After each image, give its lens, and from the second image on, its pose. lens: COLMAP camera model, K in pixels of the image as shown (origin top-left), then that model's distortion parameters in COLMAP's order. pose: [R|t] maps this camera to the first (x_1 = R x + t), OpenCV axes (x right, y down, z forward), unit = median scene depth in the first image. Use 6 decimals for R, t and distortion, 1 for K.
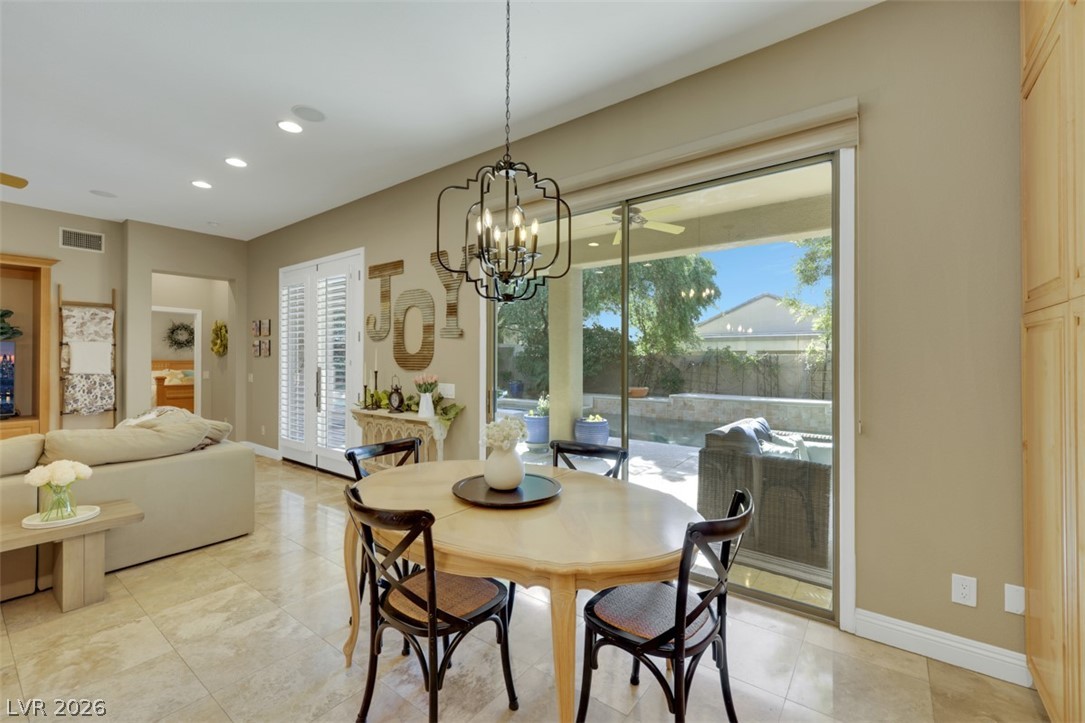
lens RADIAL K [[444.5, 0, 548.9], [0, 444.5, 358.1], [0, 0, 1]] dist [0.001171, 0.000102]
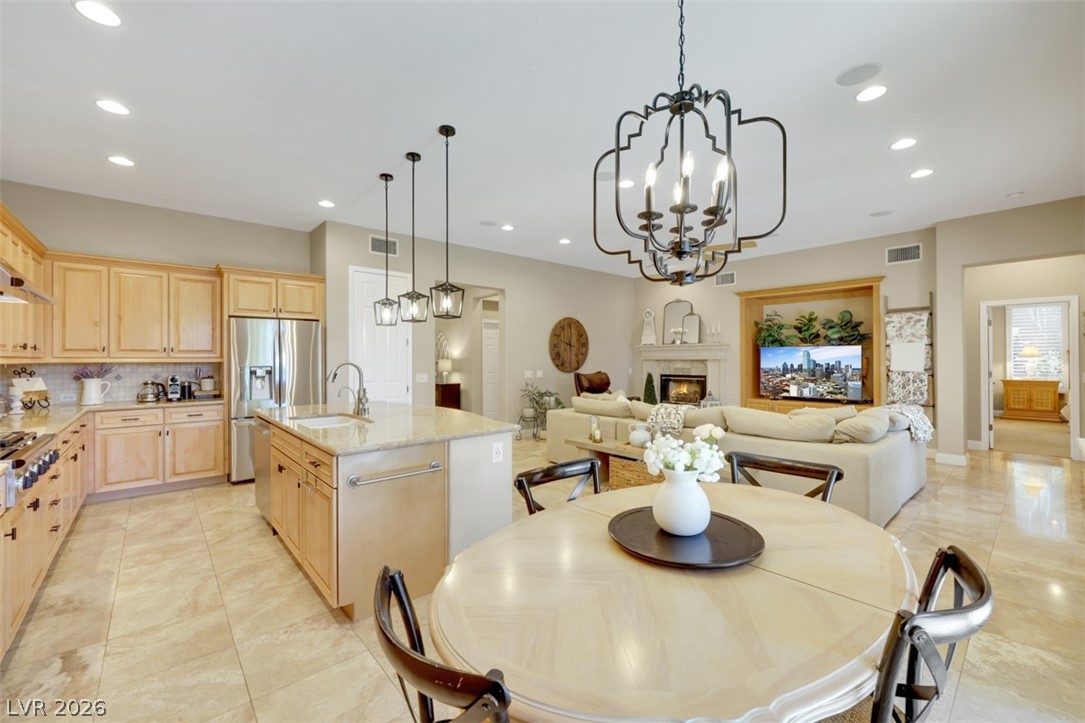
lens RADIAL K [[444.5, 0, 548.9], [0, 444.5, 358.1], [0, 0, 1]] dist [0.001171, 0.000102]
pose [[-0.200271, -0.001448, -0.979739, 0.253332], [0.005483, 0.999982, -0.002599, -0.000167], [0.979725, -0.005893, -0.200259, 0.346029]]
